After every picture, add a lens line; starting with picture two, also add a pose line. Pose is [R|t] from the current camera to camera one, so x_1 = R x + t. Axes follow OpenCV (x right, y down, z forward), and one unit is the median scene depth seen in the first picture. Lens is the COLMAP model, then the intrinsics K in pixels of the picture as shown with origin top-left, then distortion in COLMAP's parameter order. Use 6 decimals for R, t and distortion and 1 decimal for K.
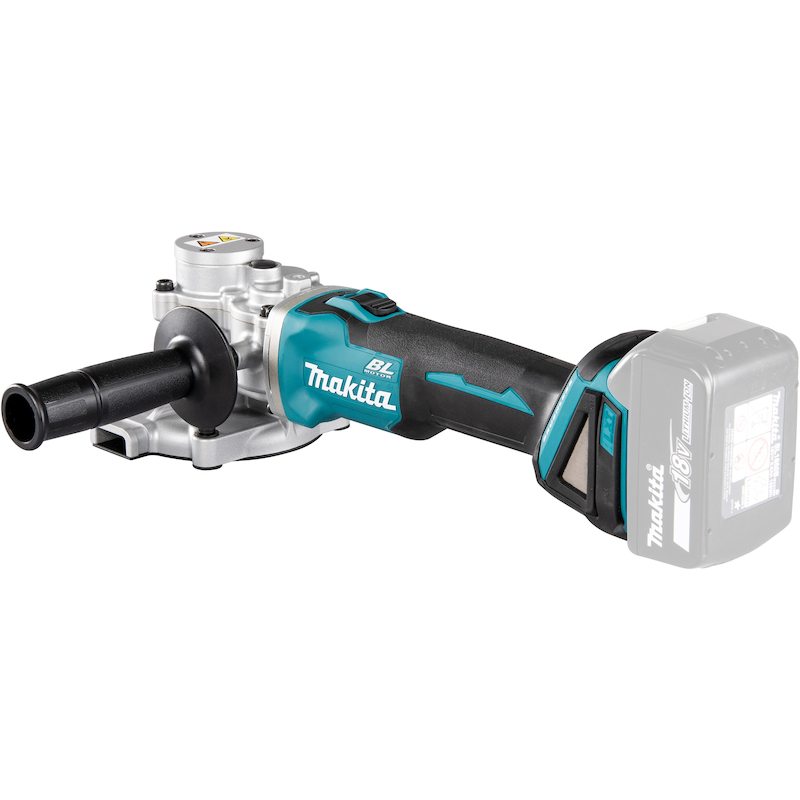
lens RADIAL K [[2184.1, 0, 400.0], [0, 2184.1, 400.0], [0, 0, 1]] dist [0.066616, 0.190856]
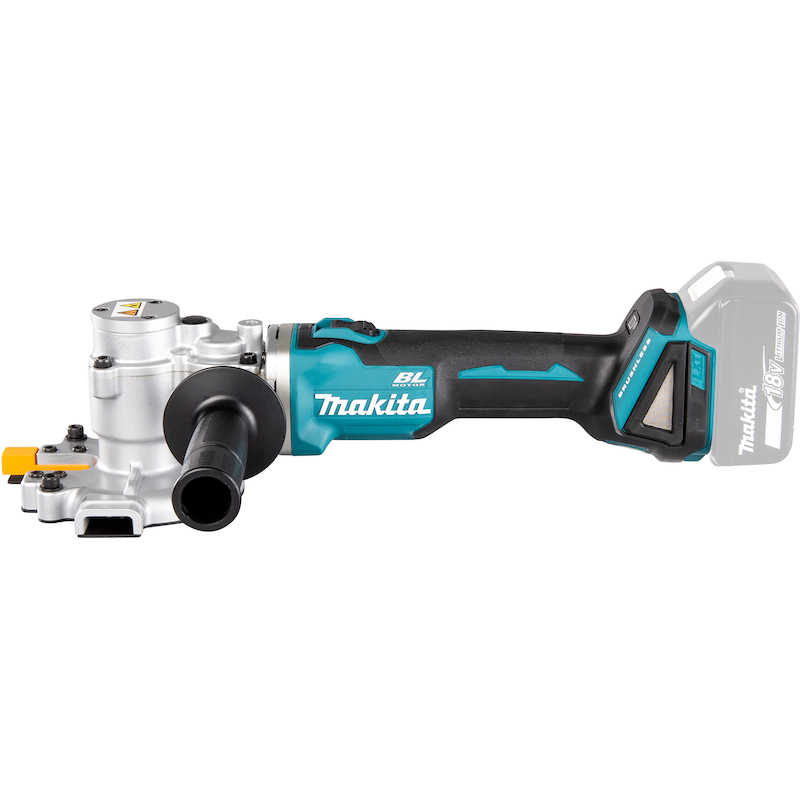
lens RADIAL K [[2184.1, 0, 400.0], [0, 2184.1, 400.0], [0, 0, 1]] dist [0.066616, 0.190856]
pose [[0.708567, -0.211760, 0.673120, -0.850258], [0.223524, 0.972143, 0.070536, -0.093607], [-0.669306, 0.100479, 0.736162, 0.218338]]
